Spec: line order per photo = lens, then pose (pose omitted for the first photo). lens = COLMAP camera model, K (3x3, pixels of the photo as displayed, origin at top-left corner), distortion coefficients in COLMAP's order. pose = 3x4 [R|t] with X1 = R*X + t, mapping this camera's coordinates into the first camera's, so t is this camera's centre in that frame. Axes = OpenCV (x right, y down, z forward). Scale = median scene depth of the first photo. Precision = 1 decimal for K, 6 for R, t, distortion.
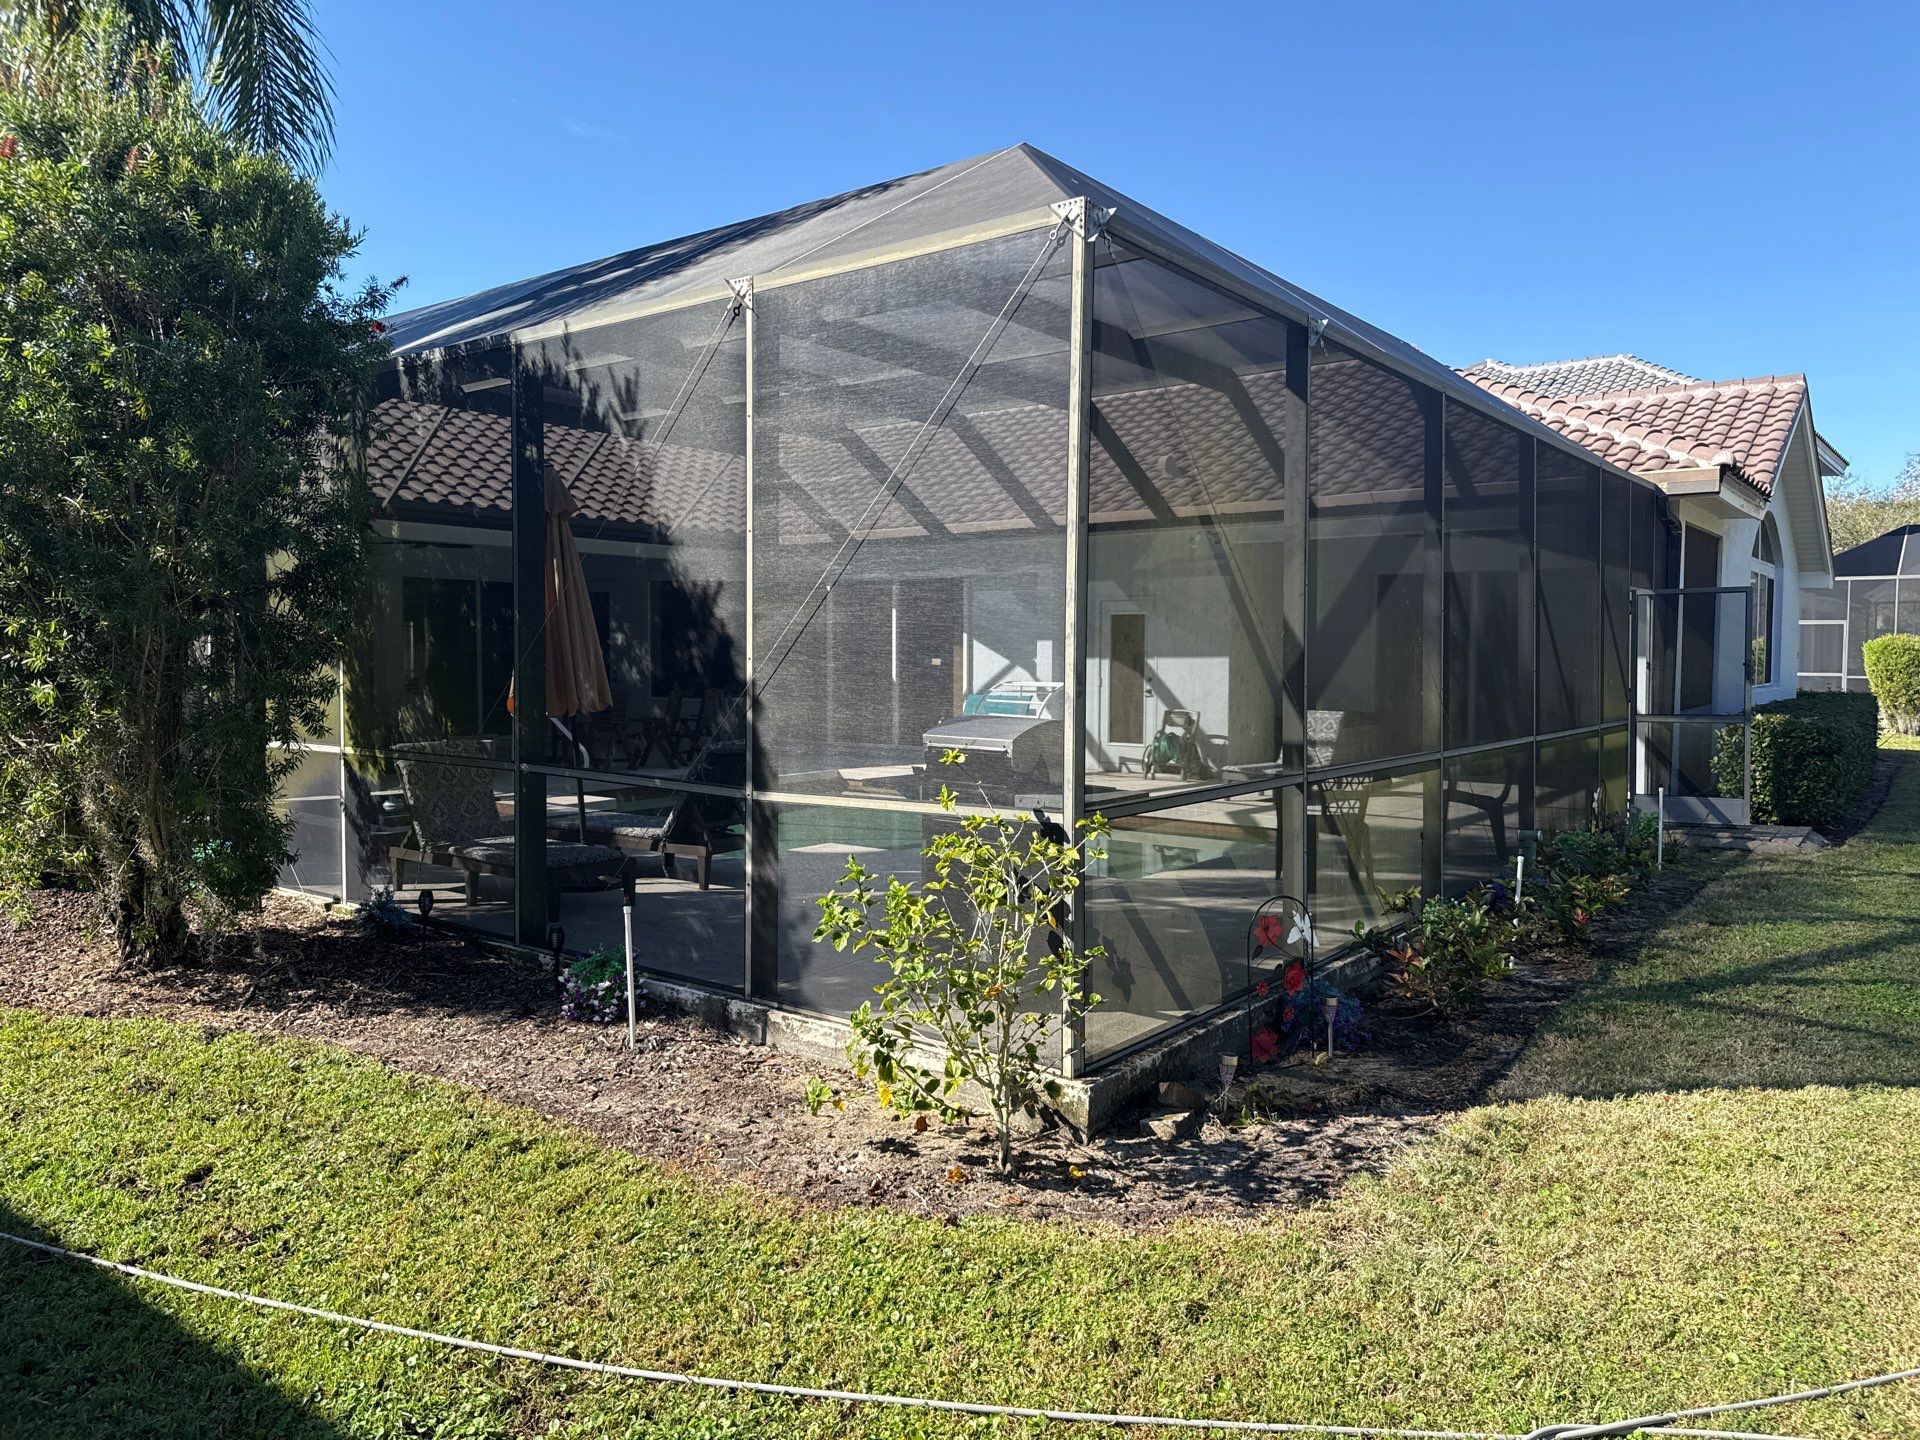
lens RADIAL K [[1318.9, 0, 960.0], [0, 1318.9, 720.0], [0, 0, 1]] dist [0.124356, -0.202902]
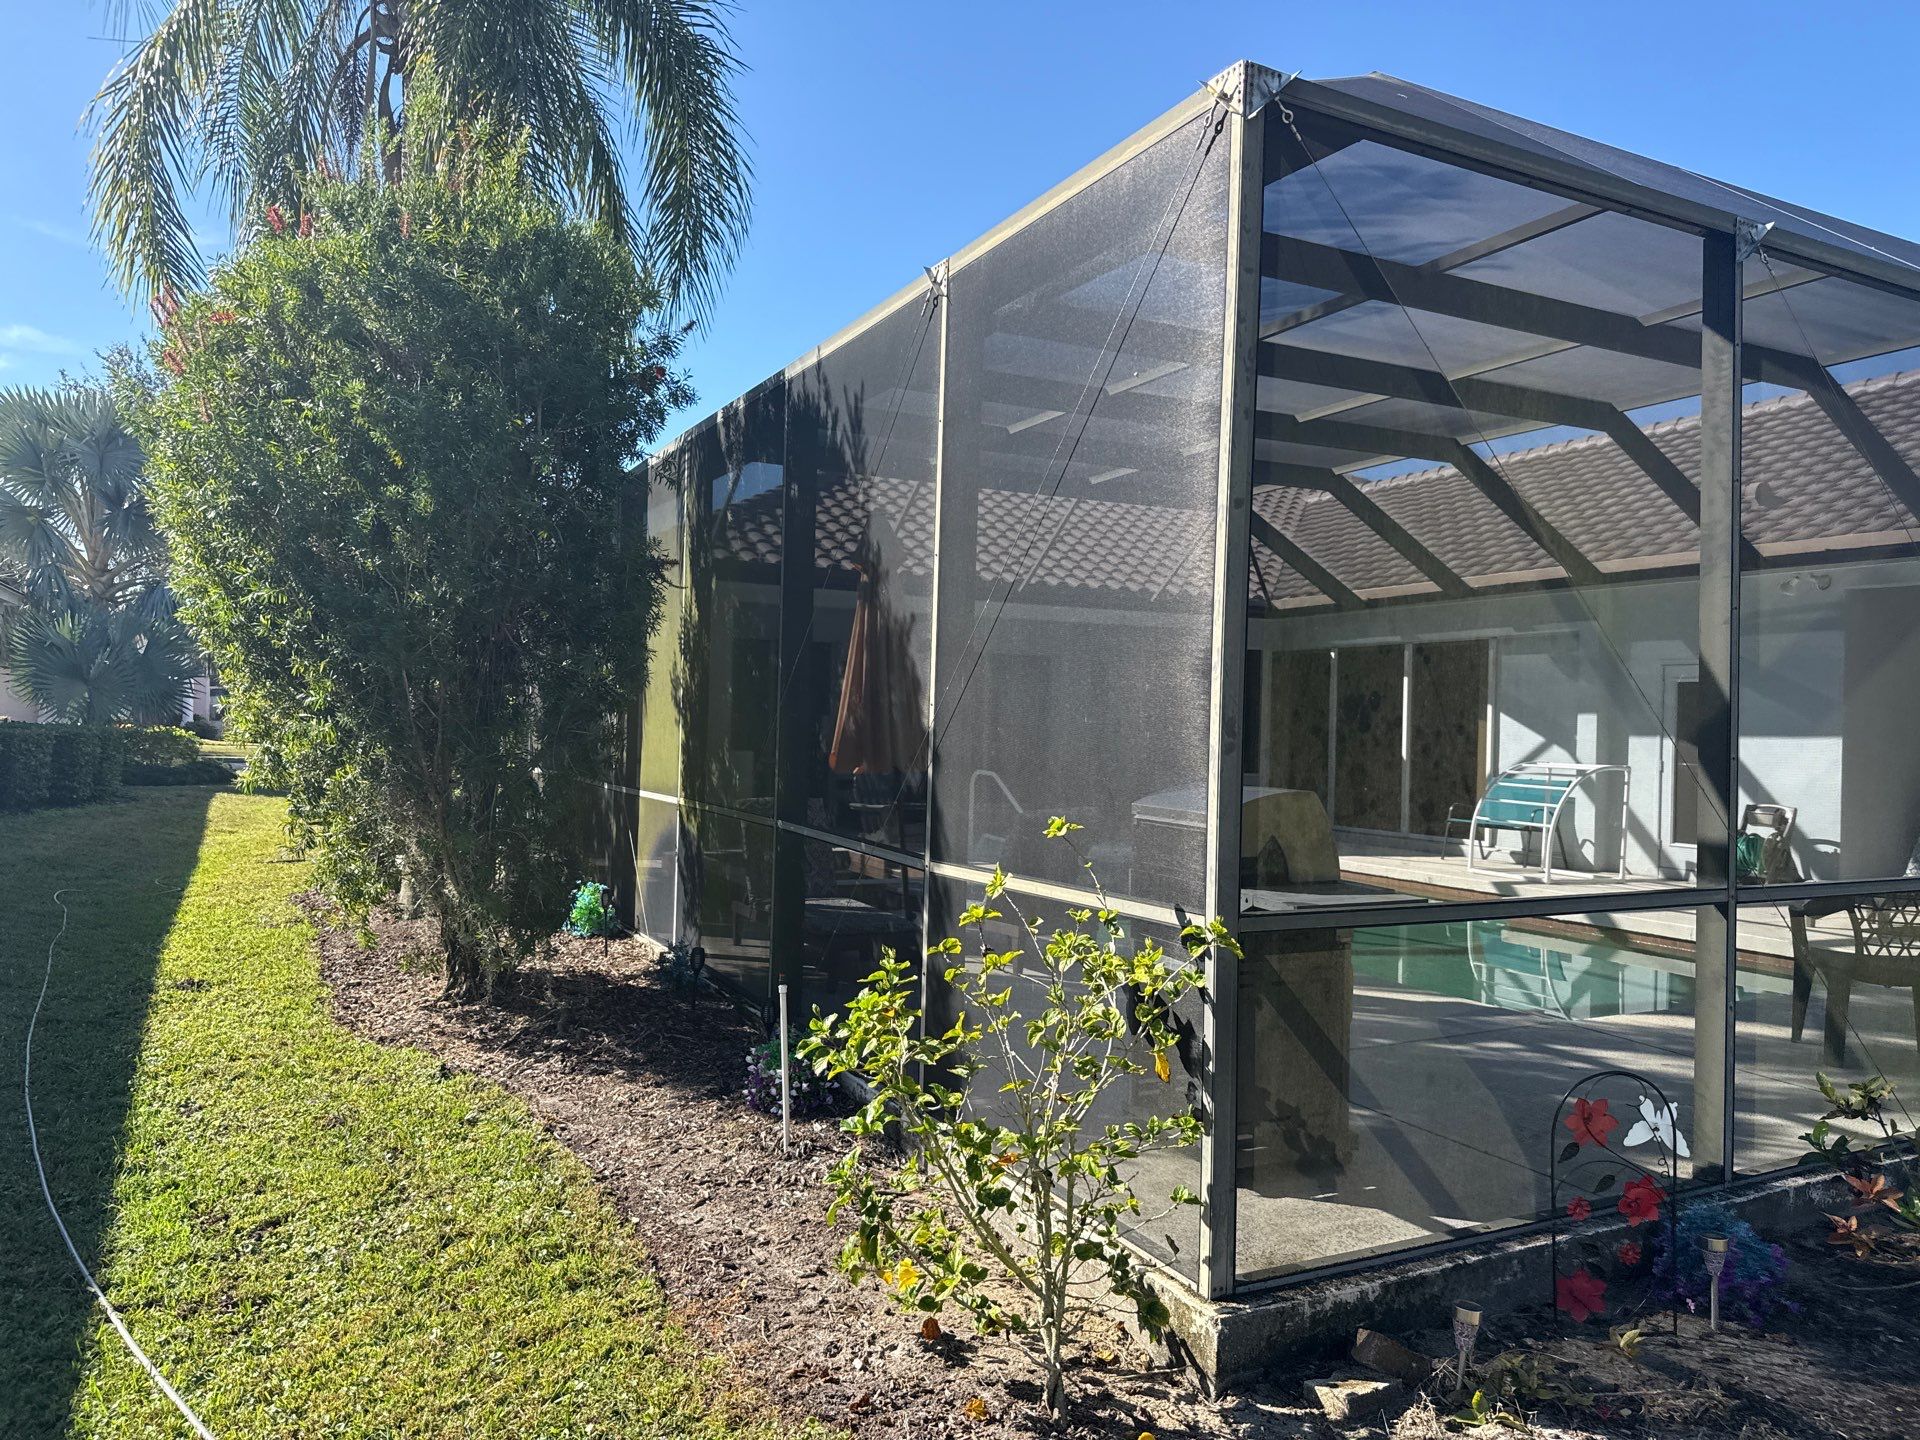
lens RADIAL K [[1342.4, 0, 953.2], [0, 1342.4, 727.4], [0, 0, 1]] dist [0.066594, -0.097648]
pose [[0.903660, 0.016544, -0.427932, 0.224244], [-0.039840, 0.998168, -0.045540, 0.007008], [0.426394, 0.058202, 0.902663, 0.242627]]
